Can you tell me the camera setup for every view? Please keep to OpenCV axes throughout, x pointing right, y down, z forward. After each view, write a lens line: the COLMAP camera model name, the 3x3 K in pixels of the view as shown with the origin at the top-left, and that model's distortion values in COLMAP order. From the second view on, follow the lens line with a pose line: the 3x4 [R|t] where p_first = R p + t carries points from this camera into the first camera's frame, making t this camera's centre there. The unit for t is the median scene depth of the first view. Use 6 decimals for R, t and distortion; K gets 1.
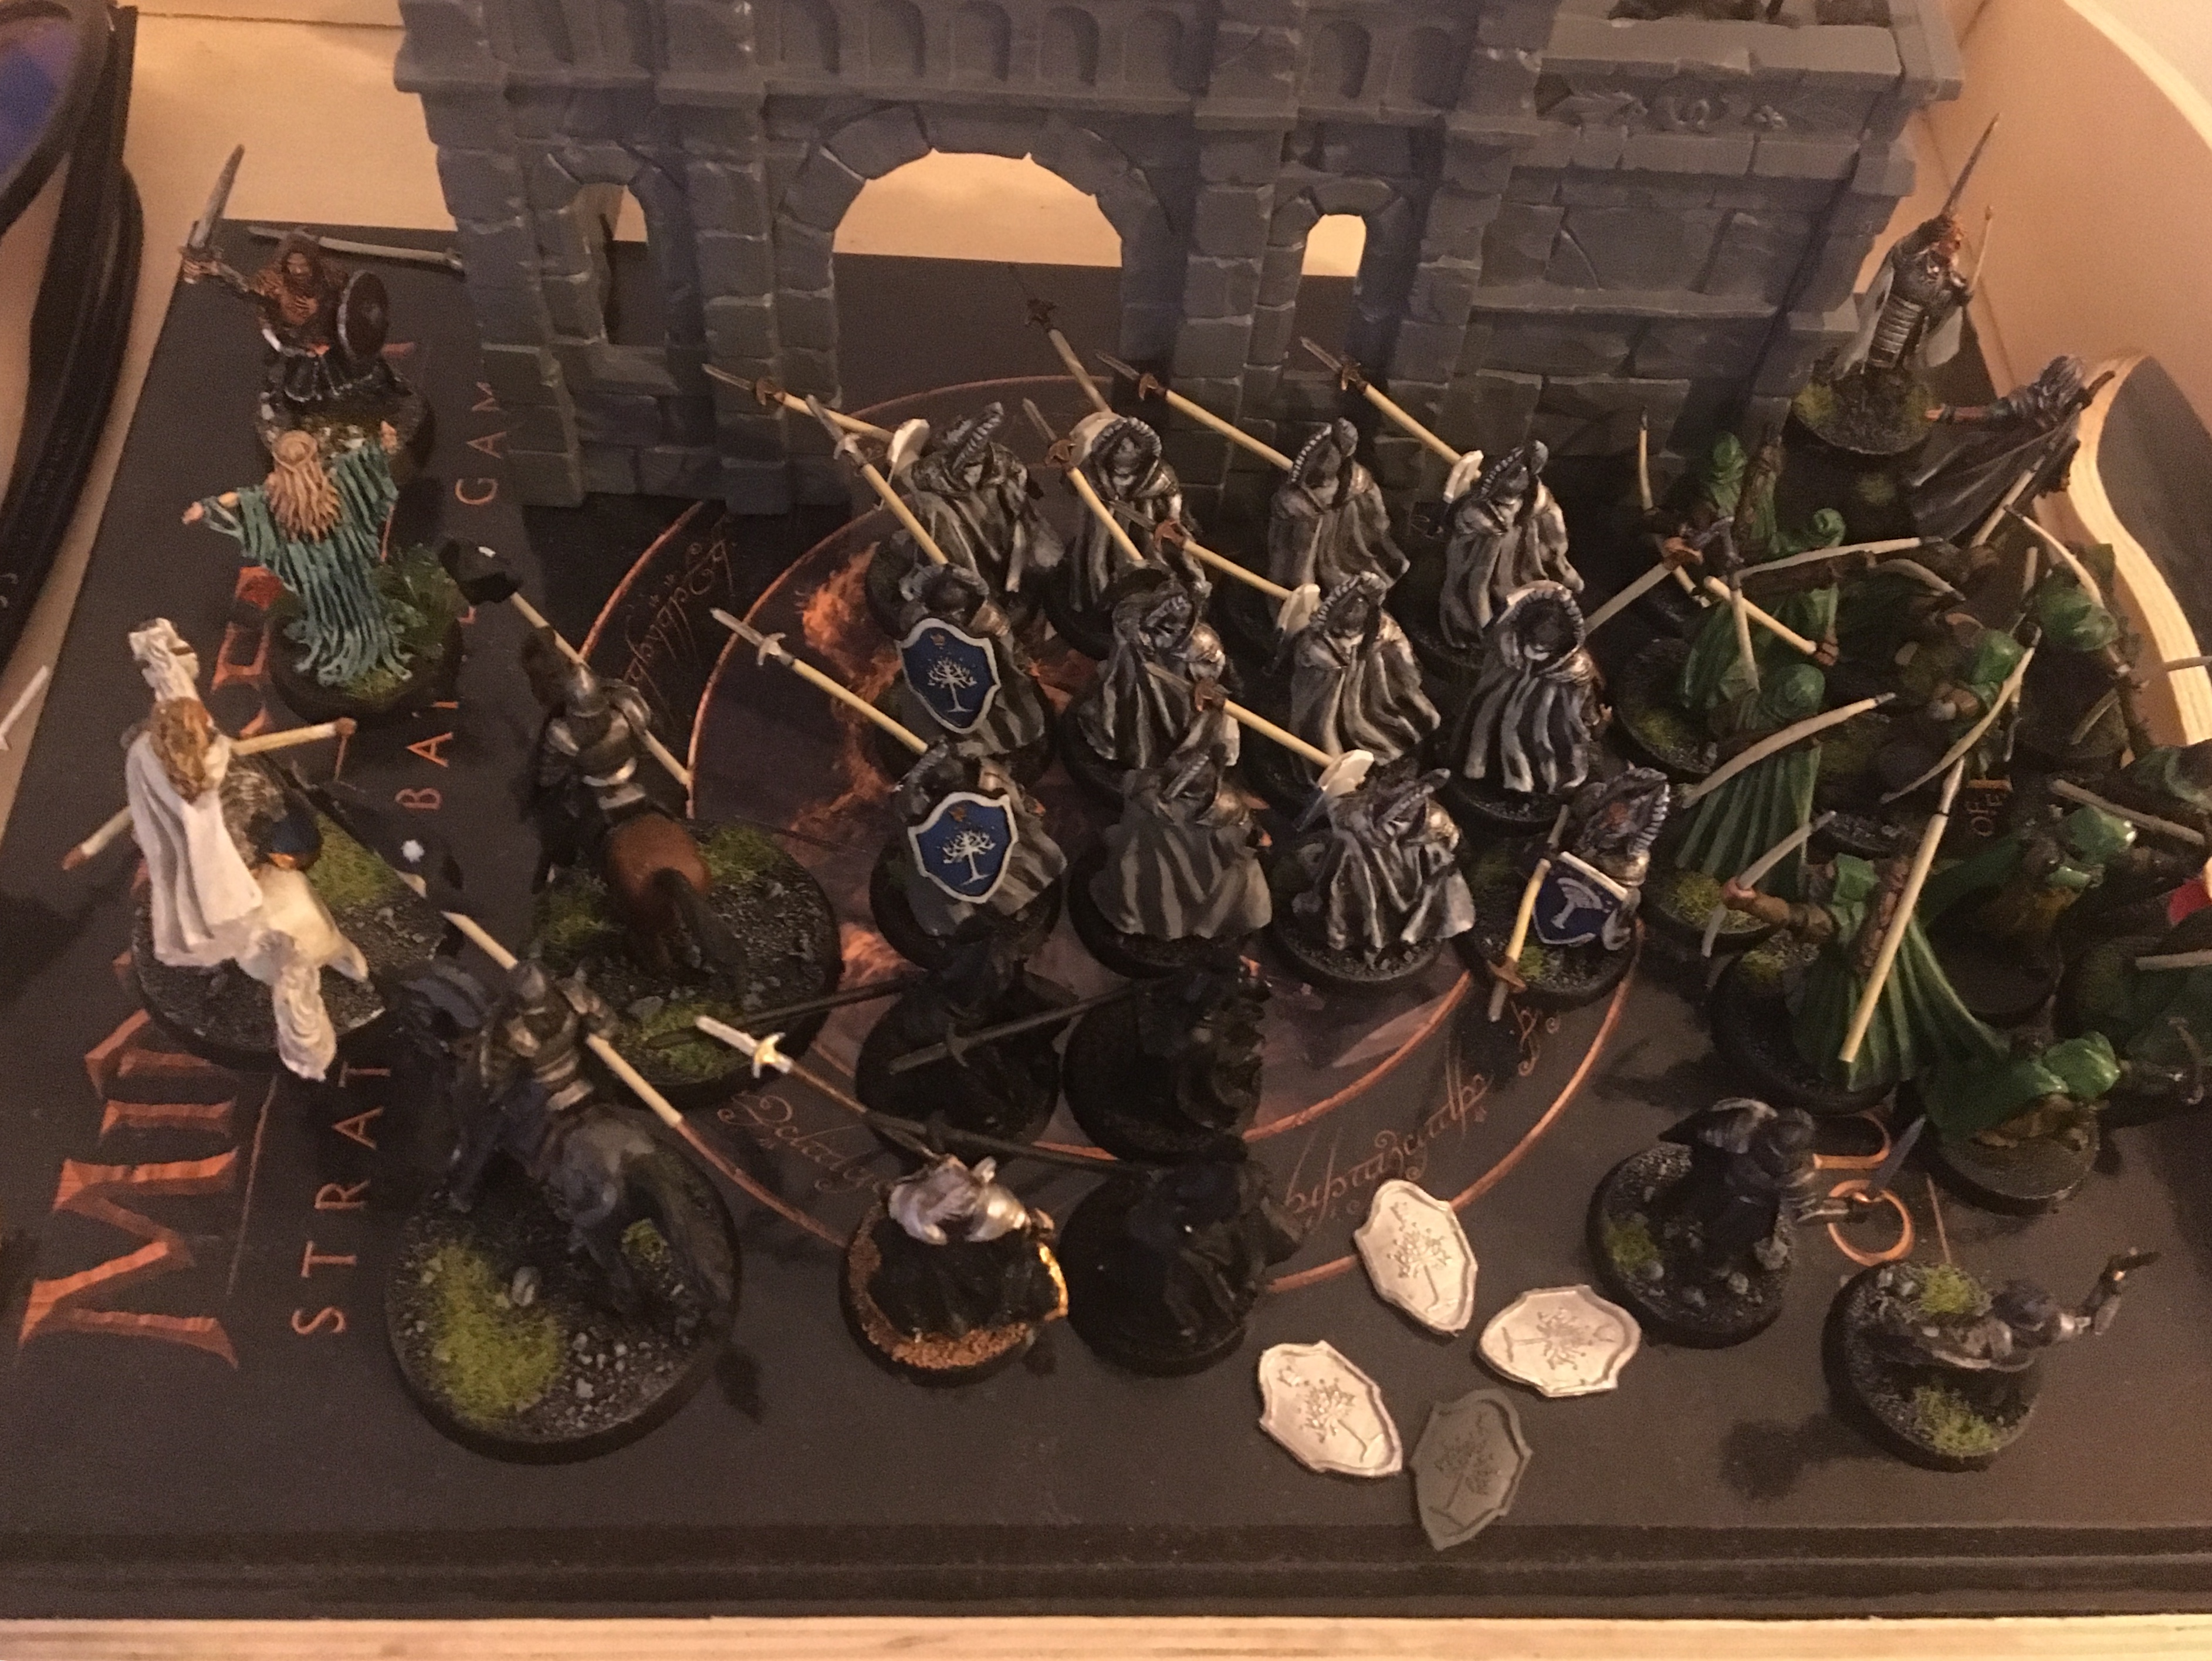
lens RADIAL K [[1933.6, 0, 1110.0], [0, 1933.6, 838.0], [0, 0, 1]] dist [0.133793, -0.321473]
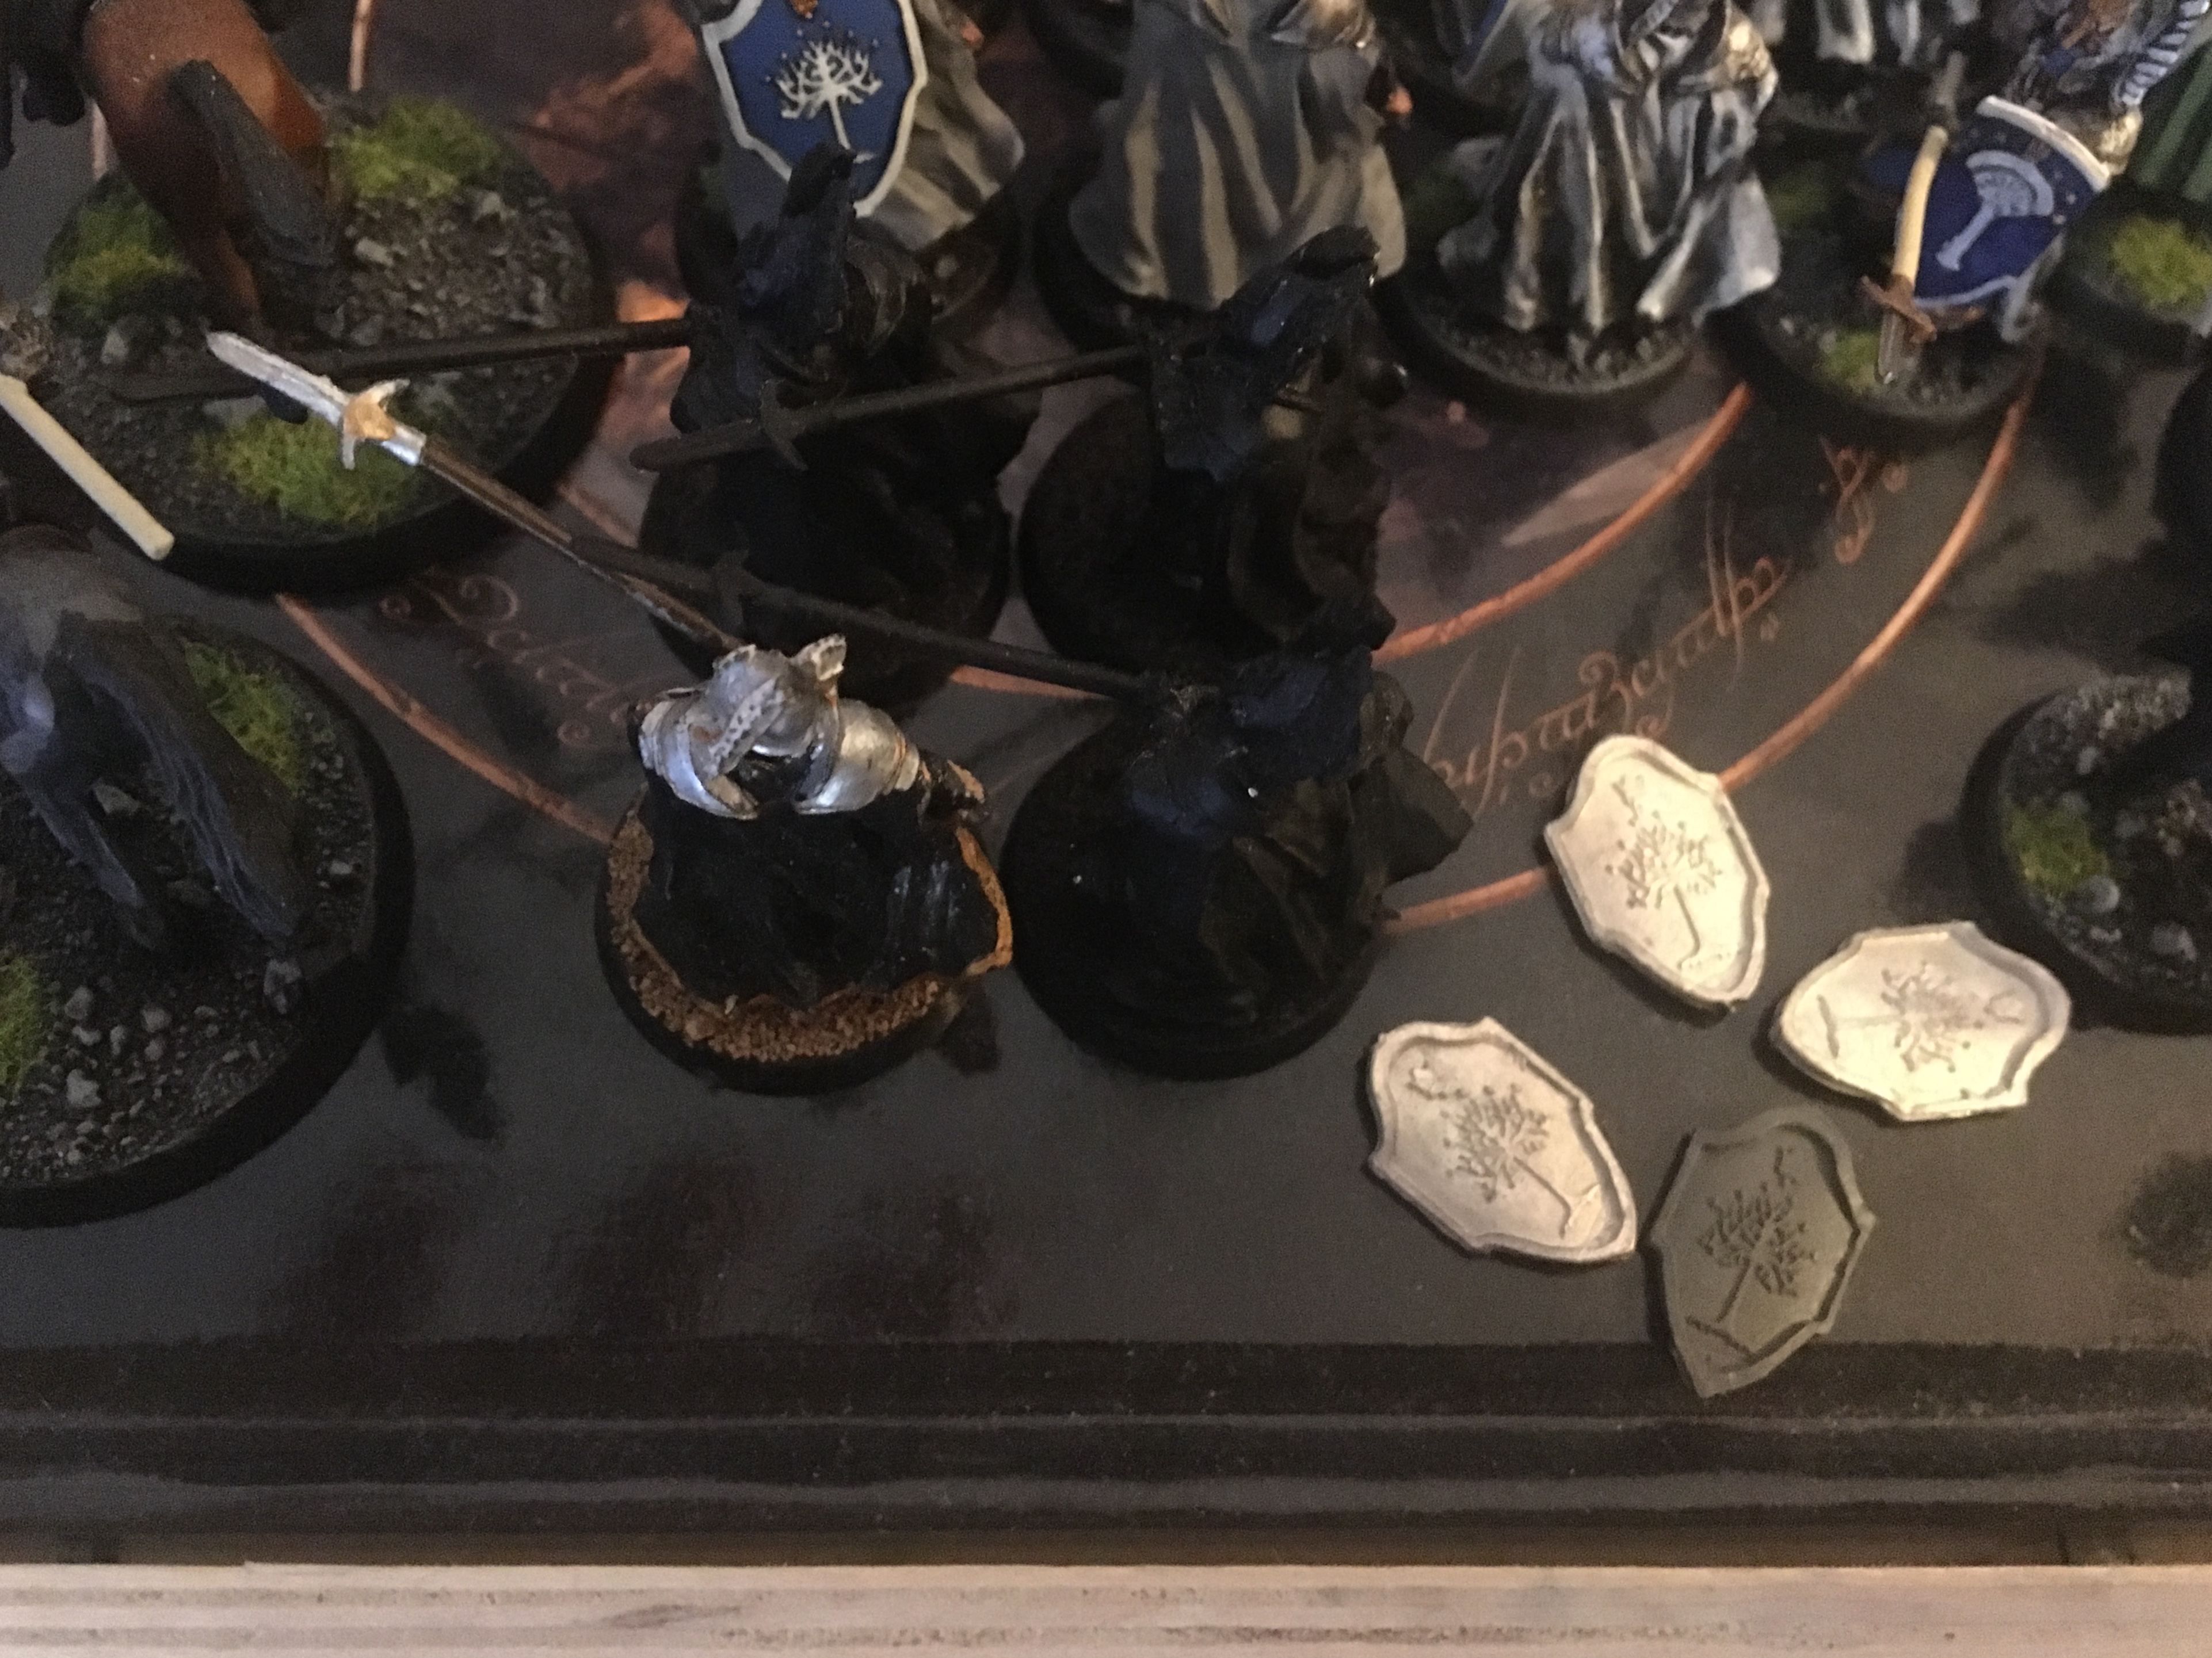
lens RADIAL K [[1882.7, 0, 1108.8], [0, 1882.7, 830.6], [0, 0, 1]] dist [0.083468, -0.177291]
pose [[0.999920, 0.008600, -0.009317, 0.007814], [-0.007103, 0.988629, 0.150207, 0.125715], [0.010503, -0.150129, 0.988611, 0.477836]]
